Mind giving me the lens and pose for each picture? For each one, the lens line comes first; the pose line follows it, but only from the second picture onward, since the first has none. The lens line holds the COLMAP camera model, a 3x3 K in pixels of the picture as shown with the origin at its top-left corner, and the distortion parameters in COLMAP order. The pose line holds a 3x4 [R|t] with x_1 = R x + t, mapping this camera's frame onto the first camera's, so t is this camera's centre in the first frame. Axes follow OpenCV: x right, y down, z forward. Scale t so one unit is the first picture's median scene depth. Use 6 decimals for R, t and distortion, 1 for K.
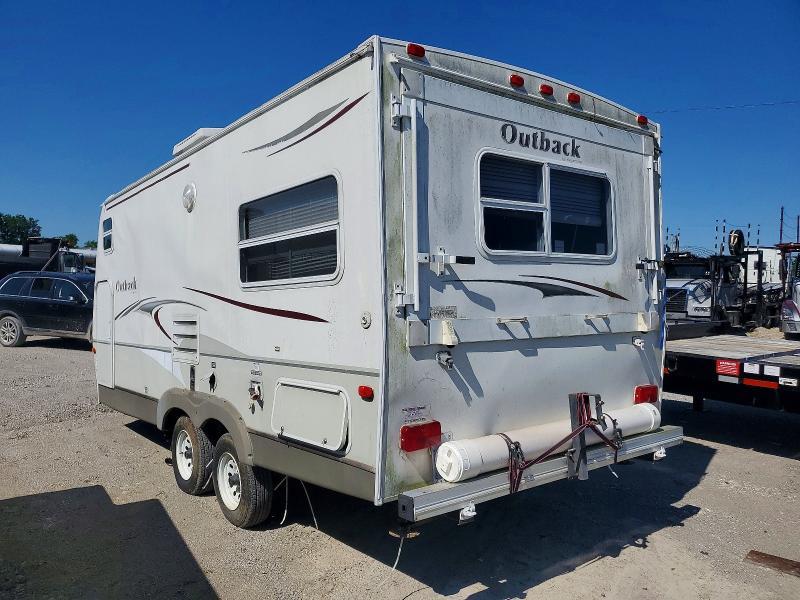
lens RADIAL K [[631.0, 0, 392.9], [0, 631.0, 301.4], [0, 0, 1]] dist [0.016689, 0.003737]
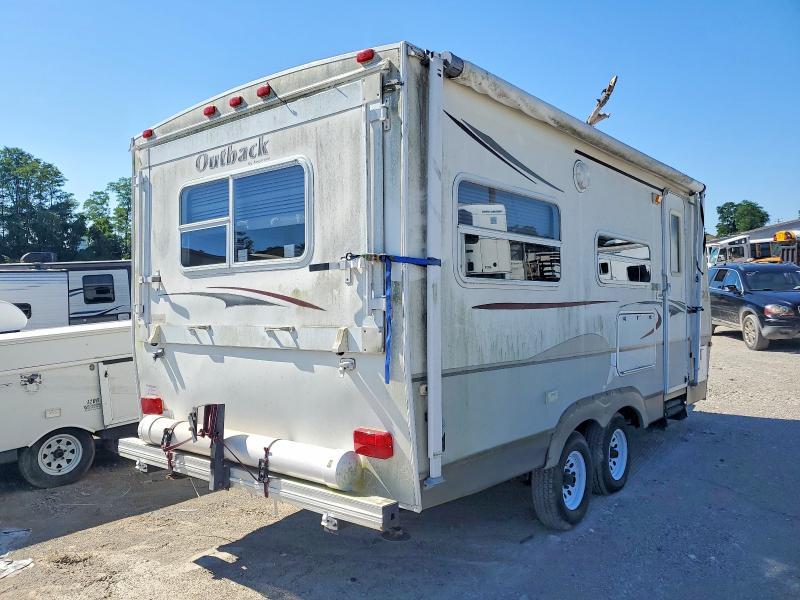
lens RADIAL K [[631.0, 0, 392.9], [0, 631.0, 301.4], [0, 0, 1]] dist [0.016689, 0.003737]
pose [[0.209927, 0.005883, -0.977699, 1.317032], [0.015466, 0.999837, 0.009337, -0.021706], [0.977595, -0.017081, 0.209802, 1.053716]]
